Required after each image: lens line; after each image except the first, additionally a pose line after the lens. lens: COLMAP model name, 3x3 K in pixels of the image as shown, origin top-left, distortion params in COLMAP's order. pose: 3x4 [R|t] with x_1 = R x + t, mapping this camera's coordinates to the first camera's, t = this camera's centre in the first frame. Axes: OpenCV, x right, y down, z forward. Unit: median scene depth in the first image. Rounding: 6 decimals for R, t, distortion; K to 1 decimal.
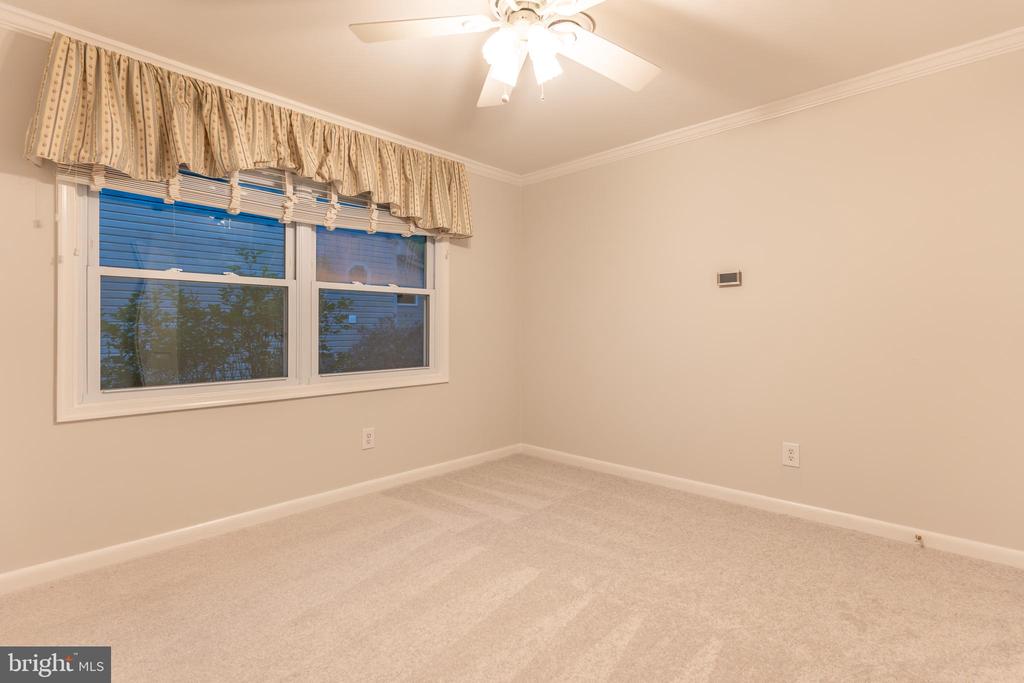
lens RADIAL K [[502.2, 0, 511.0], [0, 502.2, 322.9], [0, 0, 1]] dist [0.000426, -0.000189]
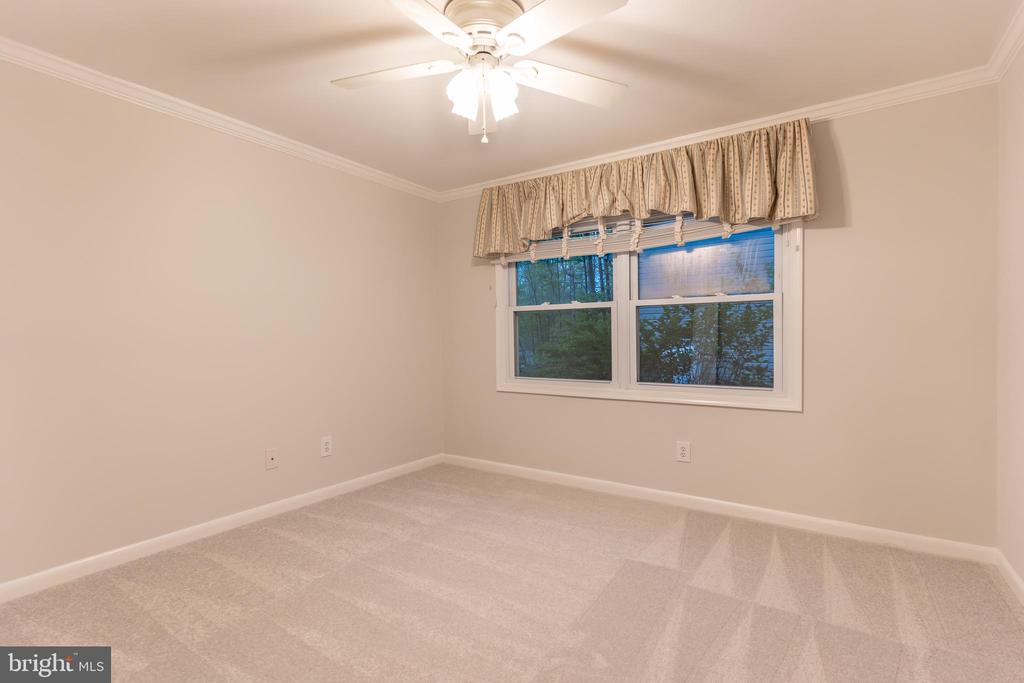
lens RADIAL K [[480.0, 0, 512.0], [0, 480.0, 341.5], [0, 0, 1]] dist [-0.000686, -0.000213]
pose [[0.151087, -0.000397, -0.988520, 0.785230], [0.006791, 0.999977, 0.000637, 0.010744], [0.988497, -0.006809, 0.151086, 0.672672]]
